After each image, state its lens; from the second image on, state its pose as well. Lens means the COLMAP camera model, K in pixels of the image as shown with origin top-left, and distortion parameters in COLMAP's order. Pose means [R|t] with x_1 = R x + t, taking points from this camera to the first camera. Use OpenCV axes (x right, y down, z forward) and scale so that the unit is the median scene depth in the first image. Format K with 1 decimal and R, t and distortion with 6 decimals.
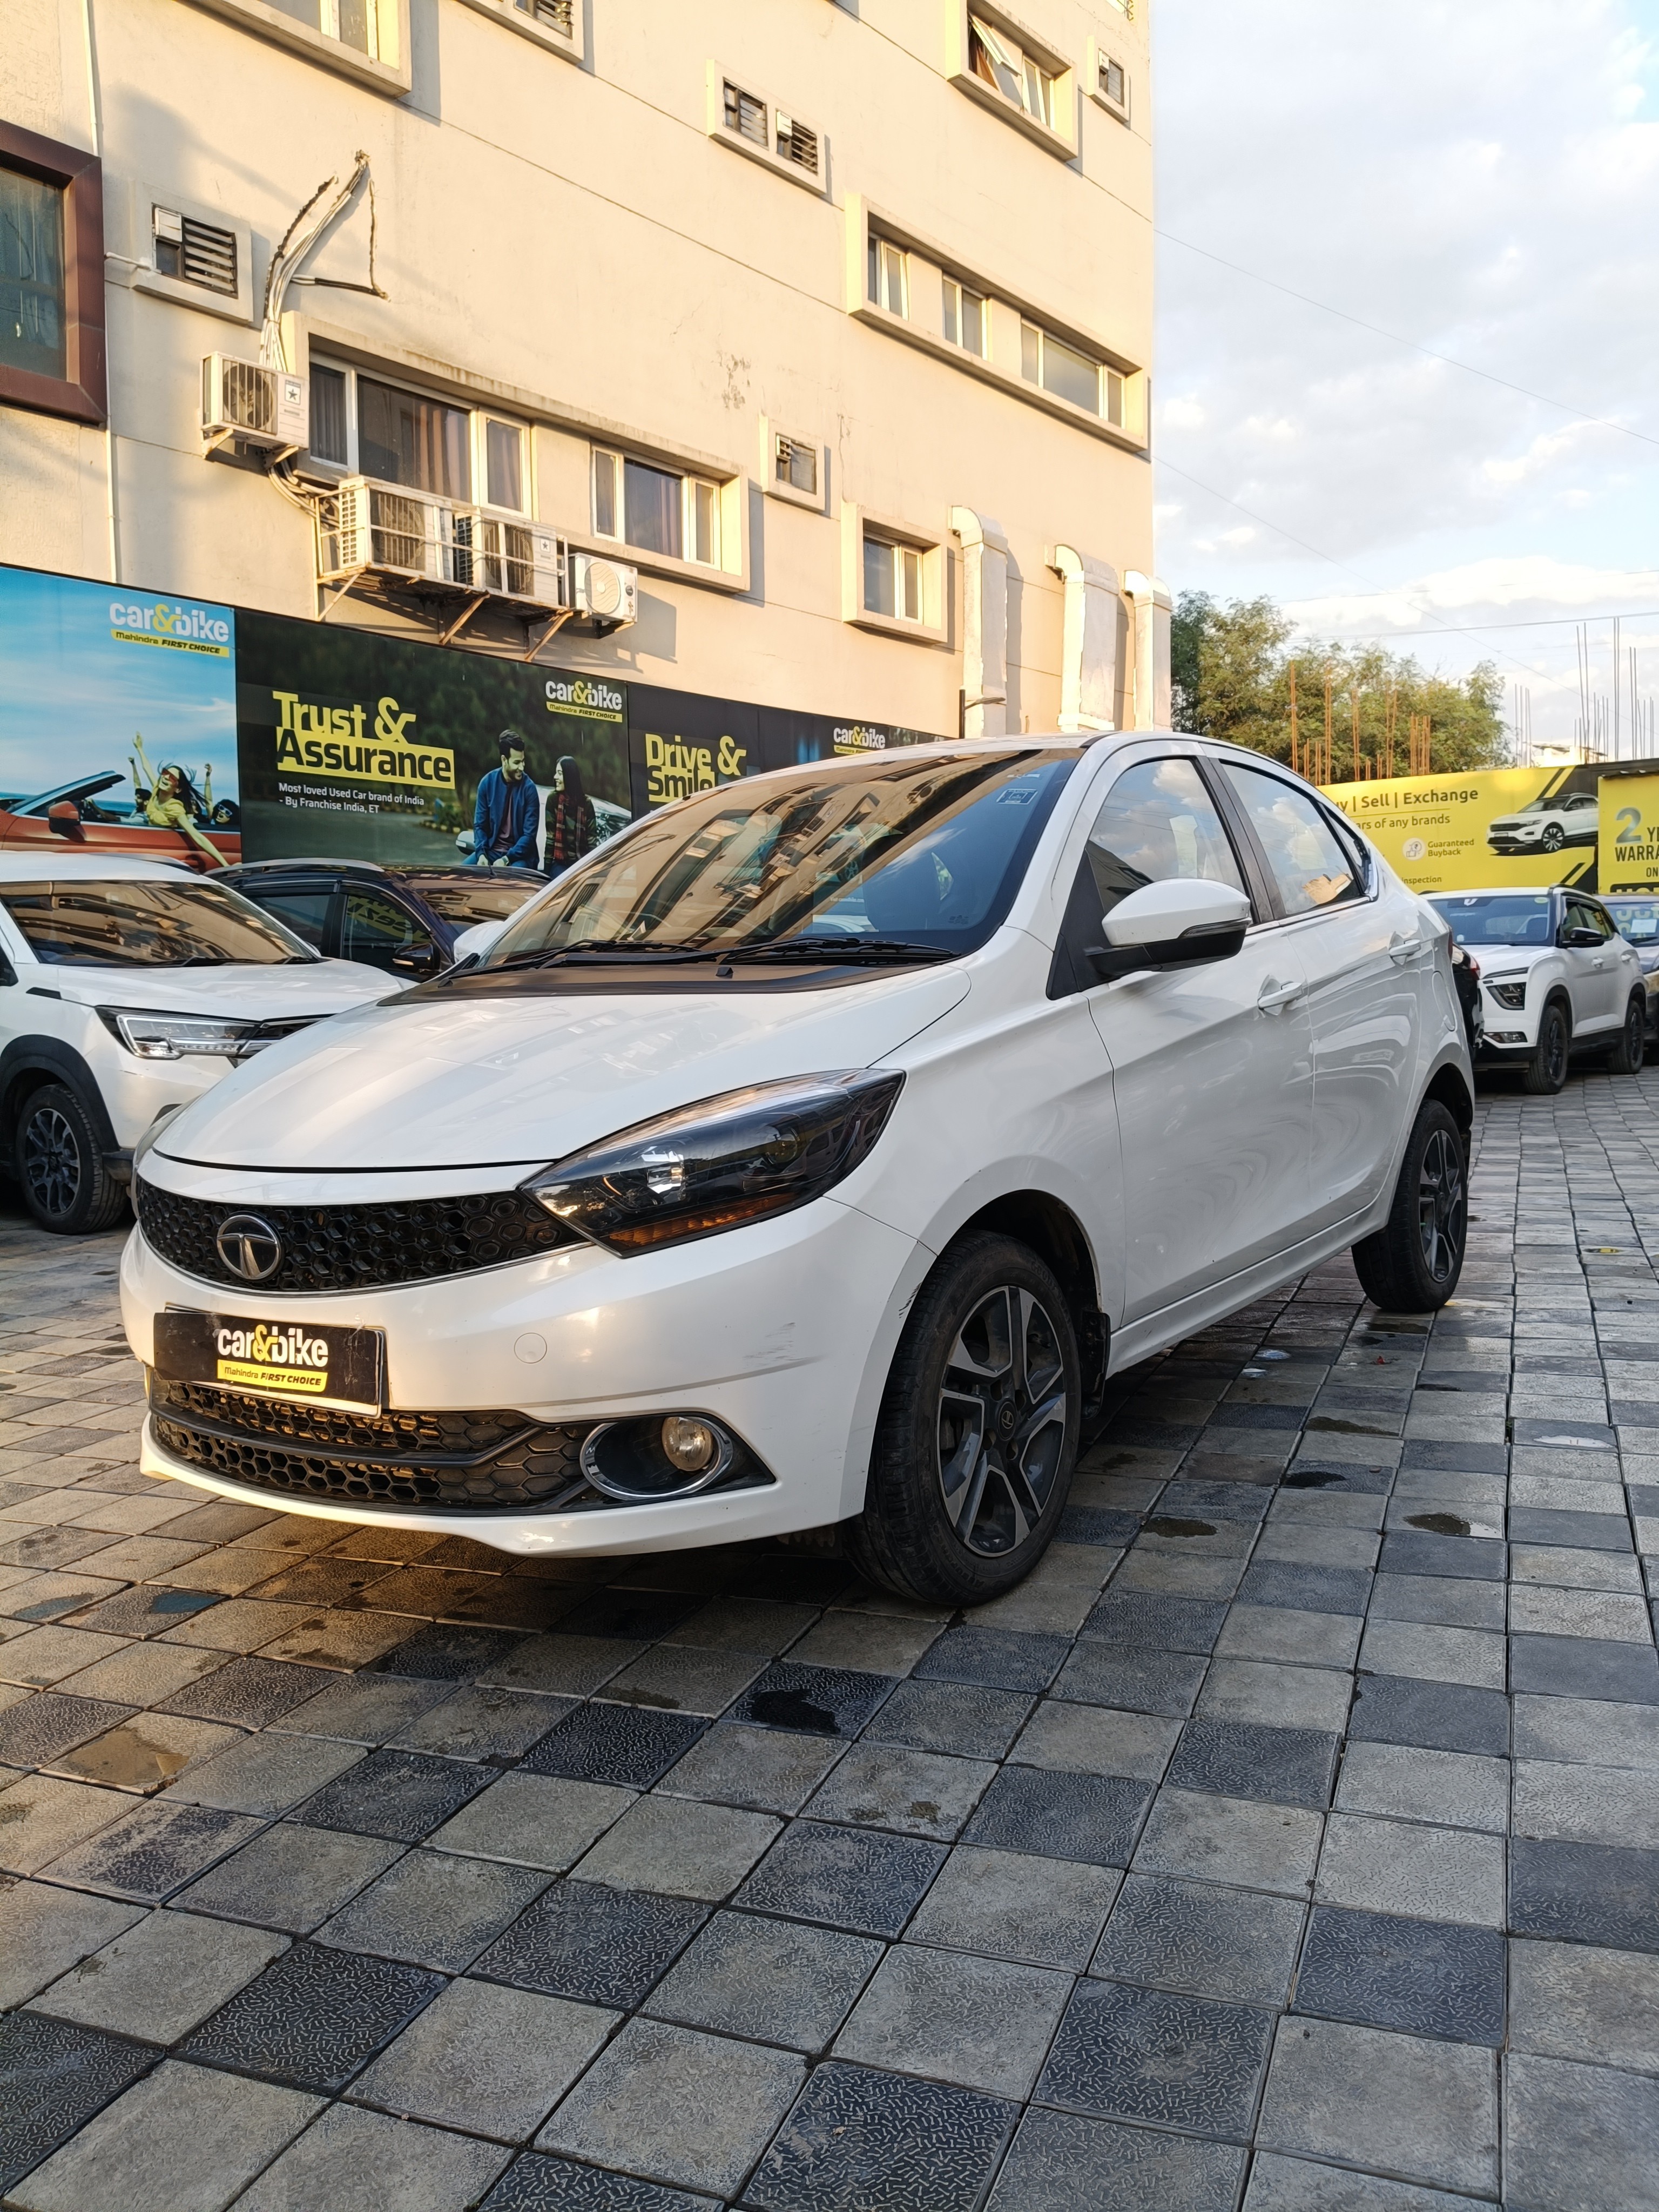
lens RADIAL K [[1690.6, 0, 843.0], [0, 1690.6, 1110.1], [0, 0, 1]] dist [0.006297, -0.054599]
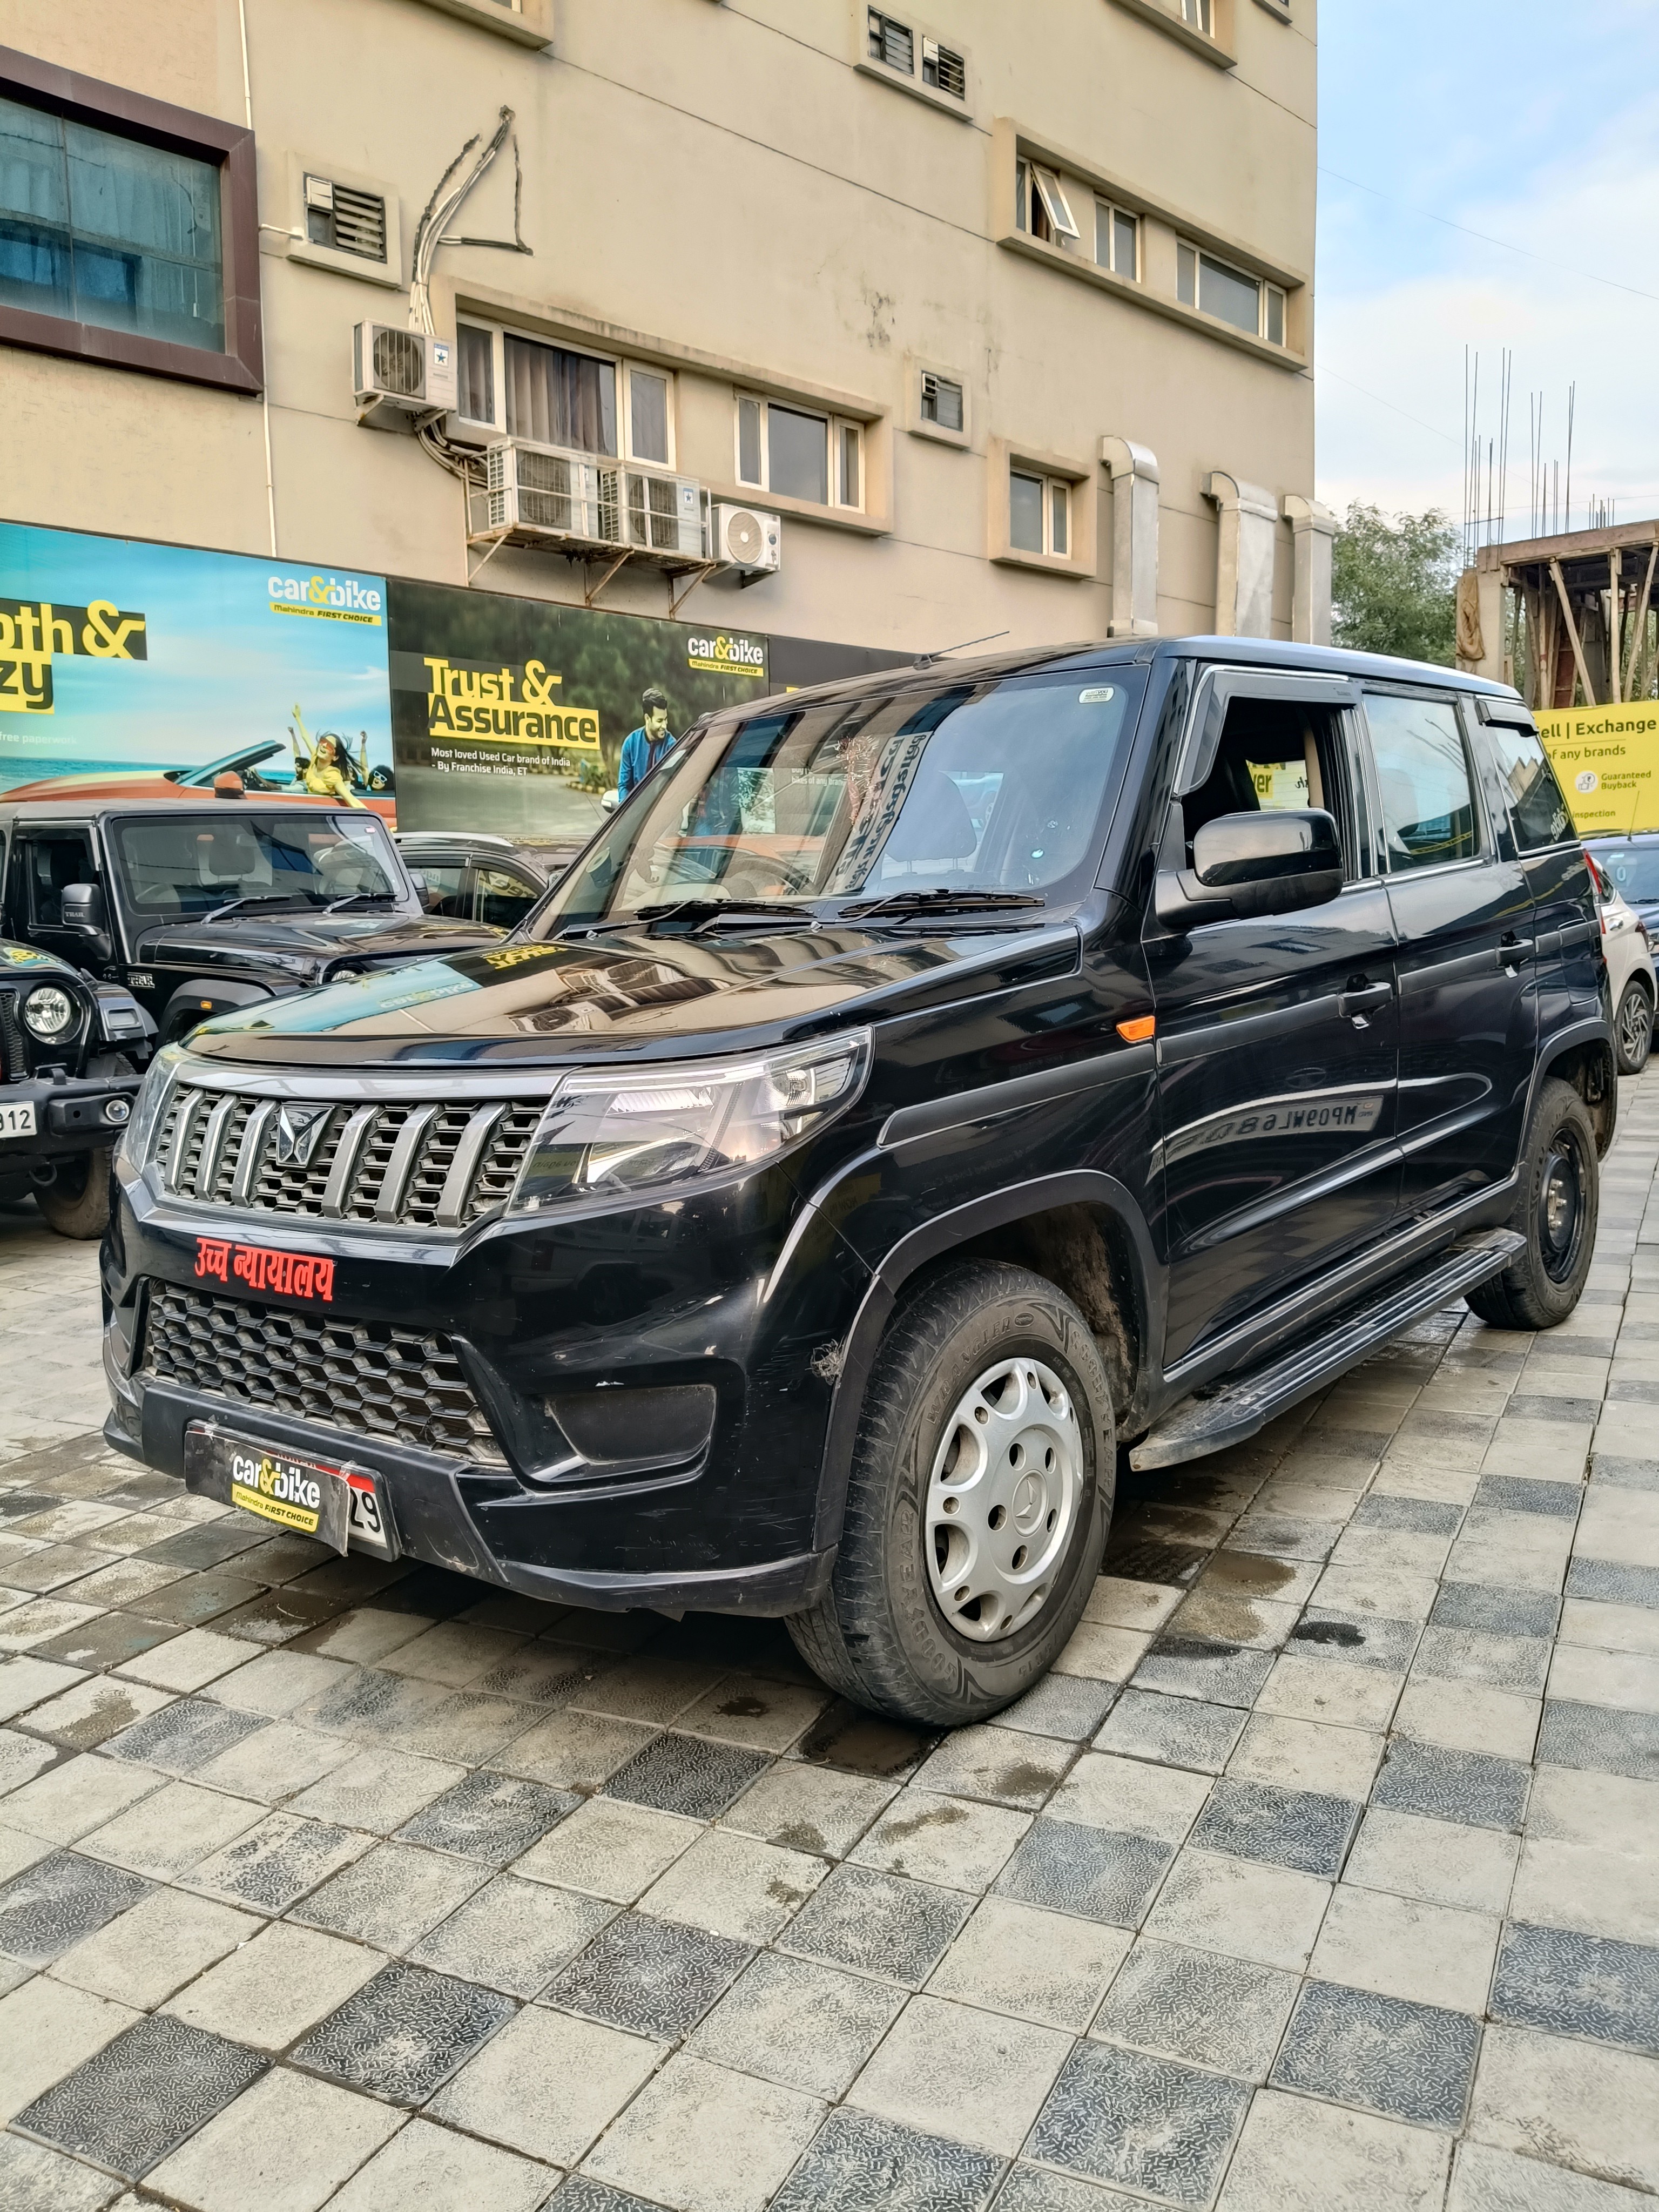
lens RADIAL K [[1682.9, 0, 832.6], [0, 1682.9, 1116.4], [0, 0, 1]] dist [0.043505, -0.118080]
pose [[0.995287, 0.007752, -0.096663, 0.010558], [-0.003086, 0.998827, 0.048321, -0.018052], [0.096924, -0.047795, 0.994143, -0.010347]]
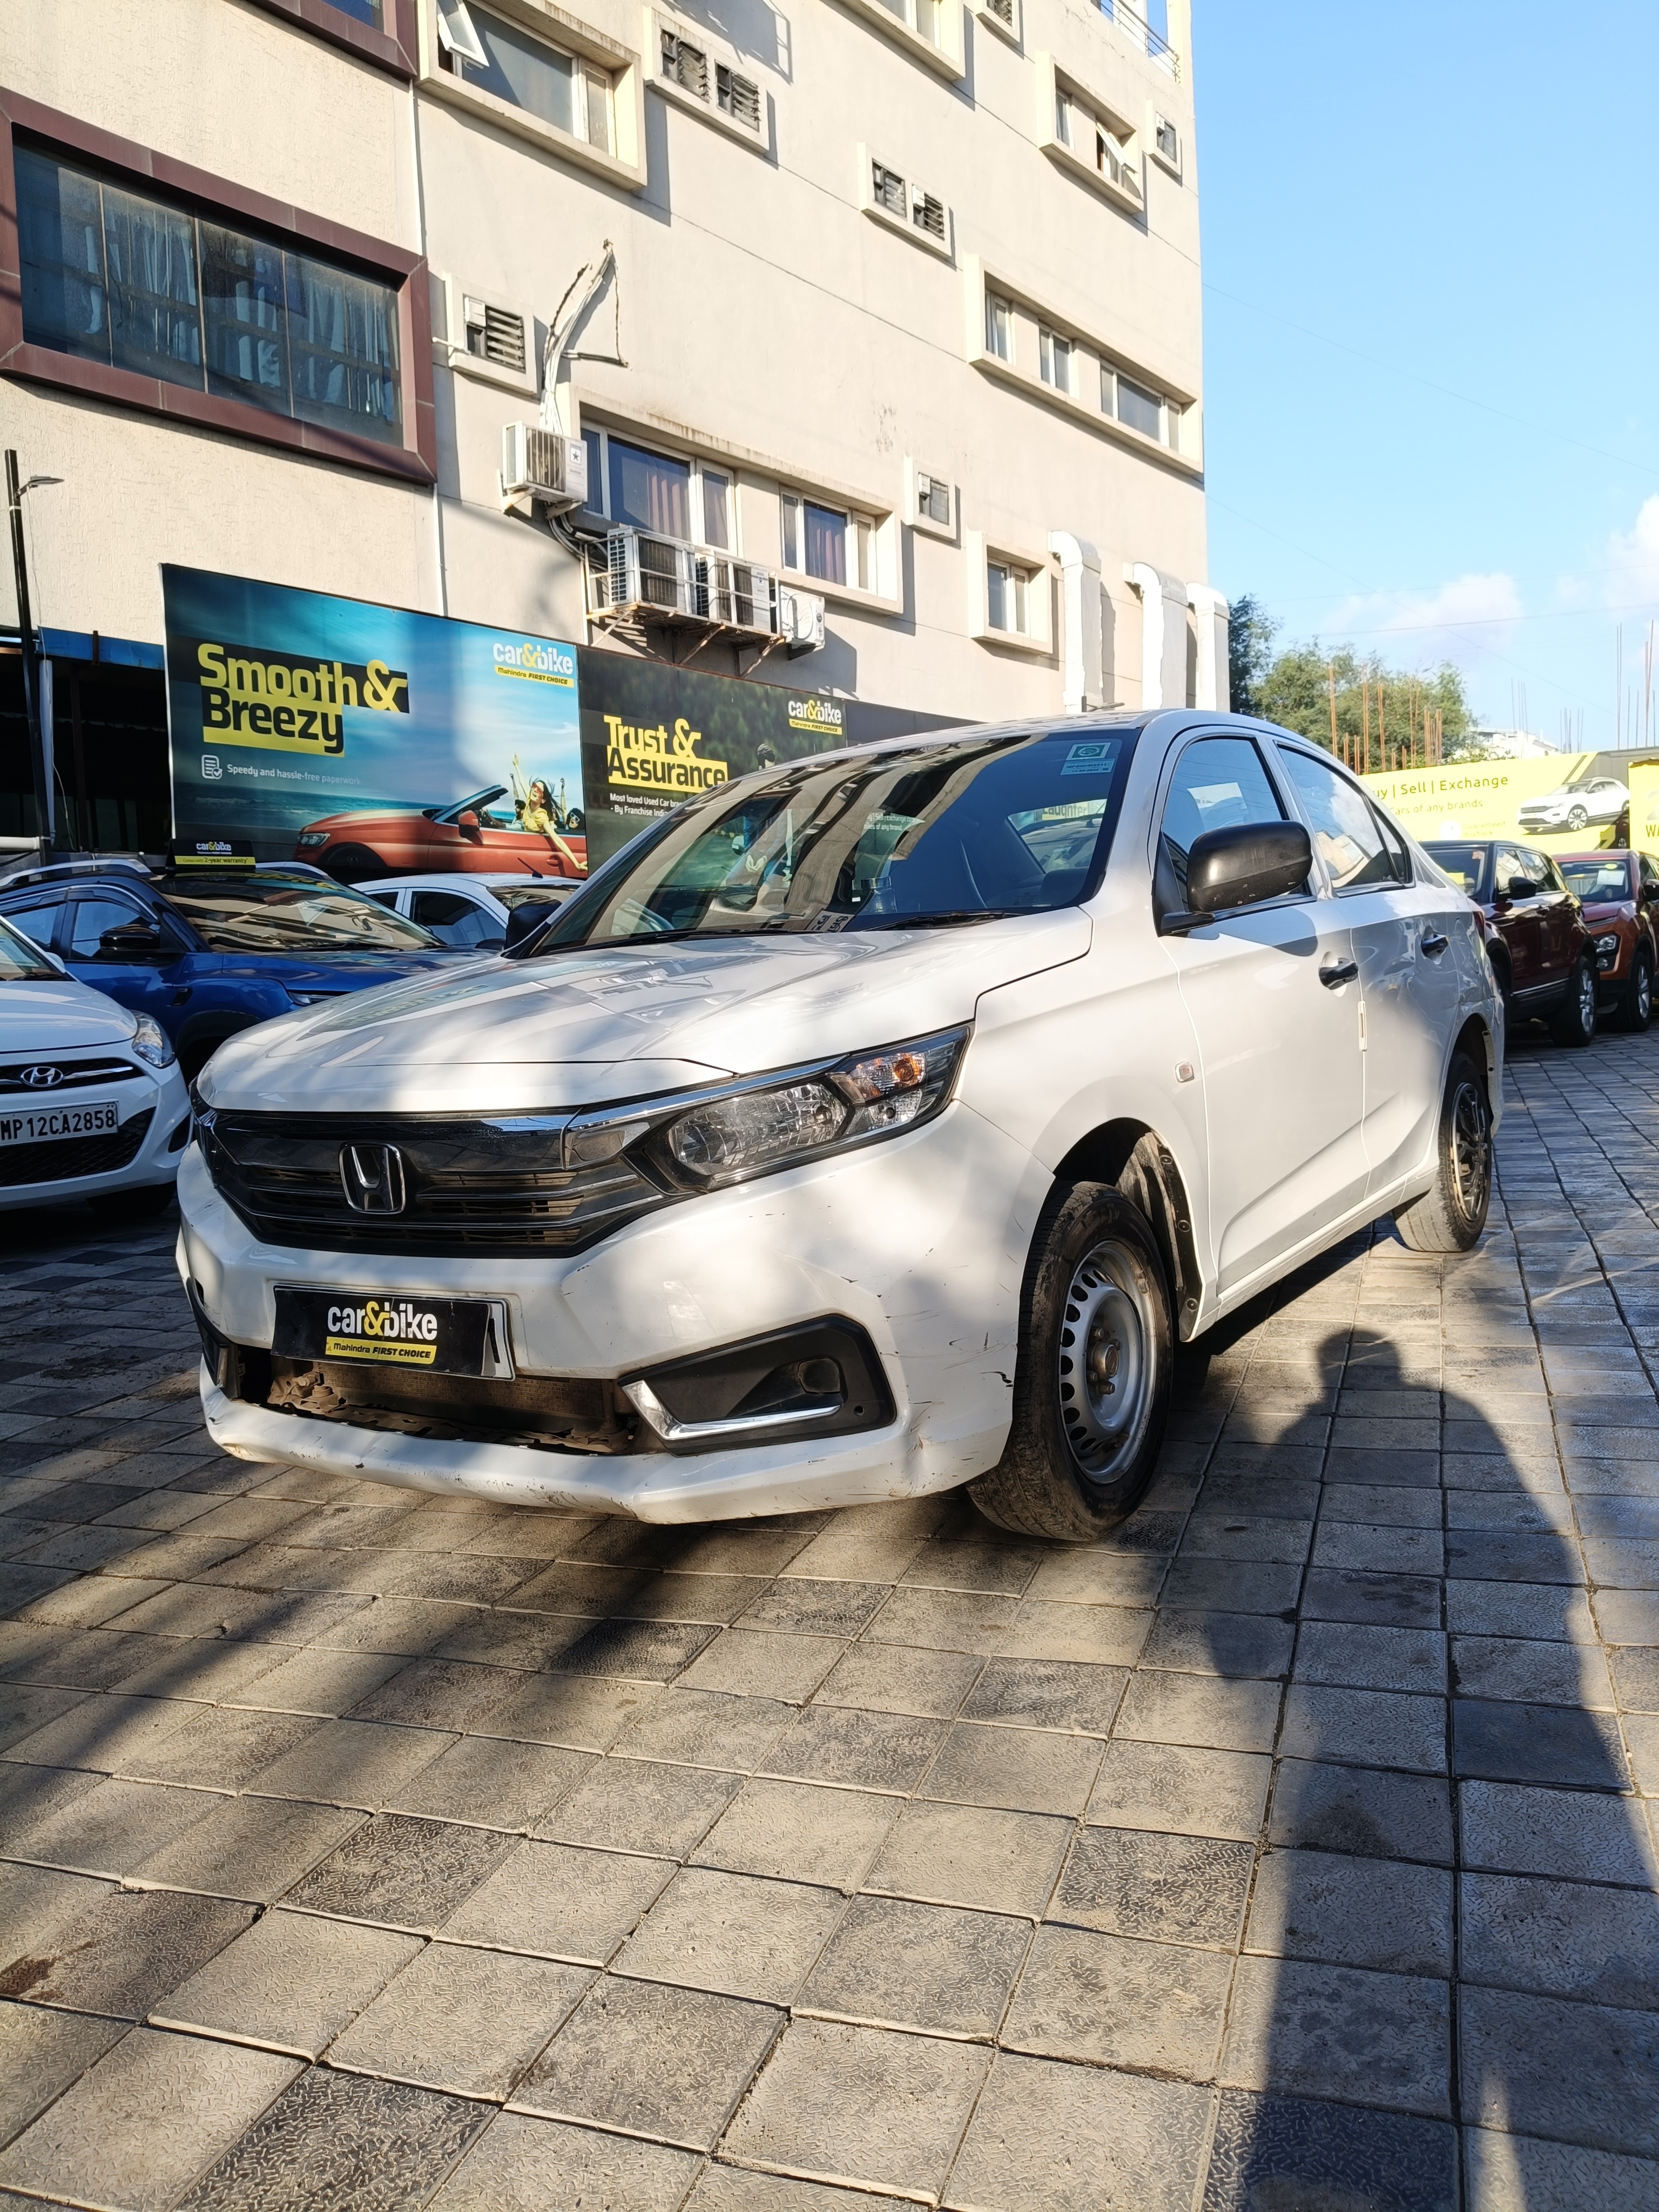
lens RADIAL K [[1669.3, 0, 829.5], [0, 1669.3, 1106.0], [0, 0, 1]] dist [0.077739, -0.205916]
pose [[0.999132, -0.026983, 0.031750, -0.204812], [0.027000, 0.999635, -0.000132, 0.027294], [-0.031735, 0.000989, 0.999496, -0.163701]]
